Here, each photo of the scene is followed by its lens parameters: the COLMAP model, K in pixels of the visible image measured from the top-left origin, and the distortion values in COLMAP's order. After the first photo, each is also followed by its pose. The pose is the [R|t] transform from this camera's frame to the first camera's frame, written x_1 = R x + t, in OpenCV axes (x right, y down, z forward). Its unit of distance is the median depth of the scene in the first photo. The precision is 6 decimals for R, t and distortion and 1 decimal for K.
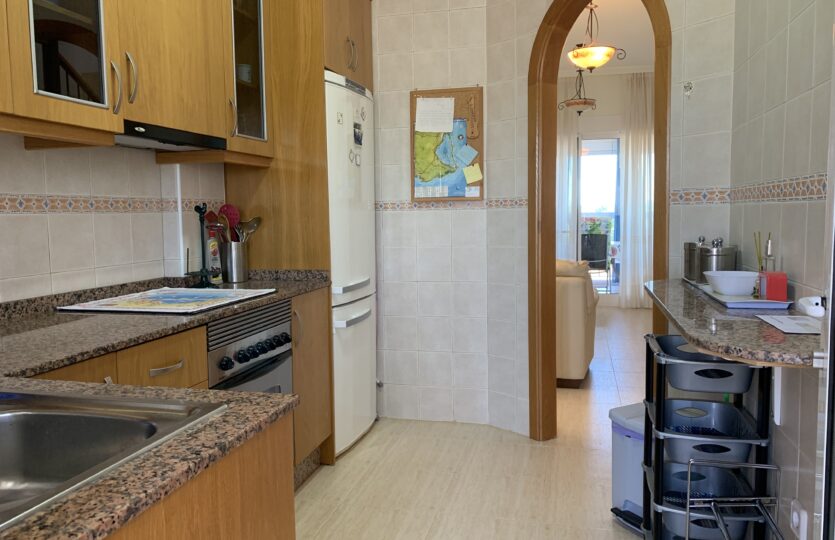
lens RADIAL K [[630.0, 0, 422.0], [0, 630.0, 262.2], [0, 0, 1]] dist [-0.010898, 0.001197]
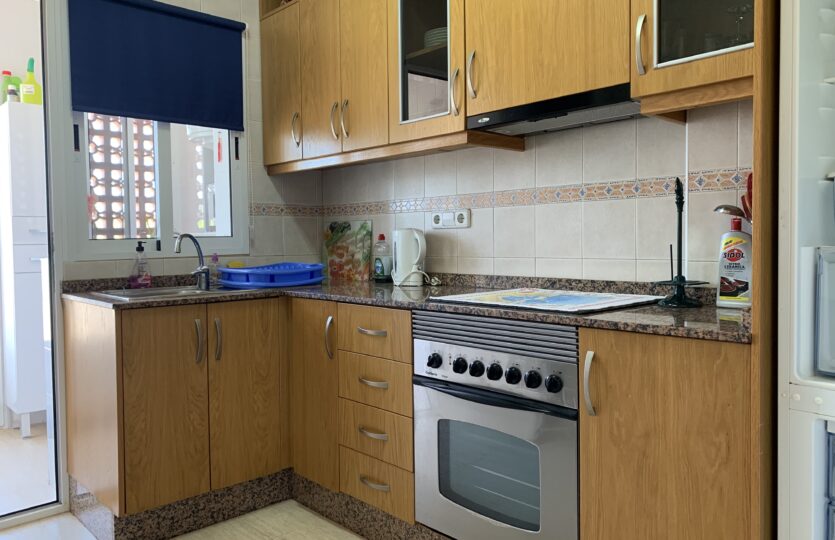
lens RADIAL K [[630.0, 0, 413.3], [0, 630.0, 273.2], [0, 0, 1]] dist [-0.010898, 0.001197]
pose [[-0.541621, 0.060029, -0.838477, 0.395275], [-0.047045, 0.993719, 0.101533, -0.049973], [0.839305, 0.094438, -0.535395, 1.195869]]
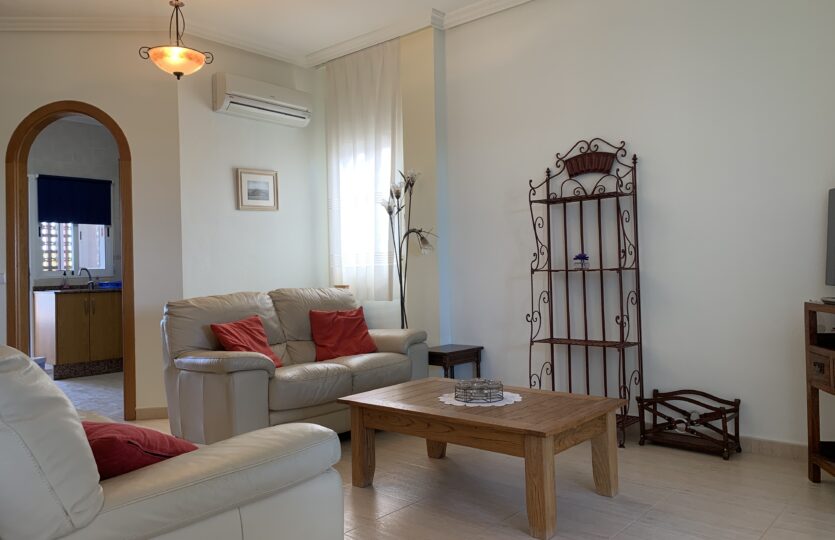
lens RADIAL K [[630.0, 0, 421.0], [0, 630.0, 267.4], [0, 0, 1]] dist [-0.010898, 0.001197]
pose [[-0.454922, 0.018661, -0.890336, 1.130416], [-0.038149, 0.998454, 0.040420, -0.125111], [0.889714, 0.052354, -0.453507, 2.319596]]
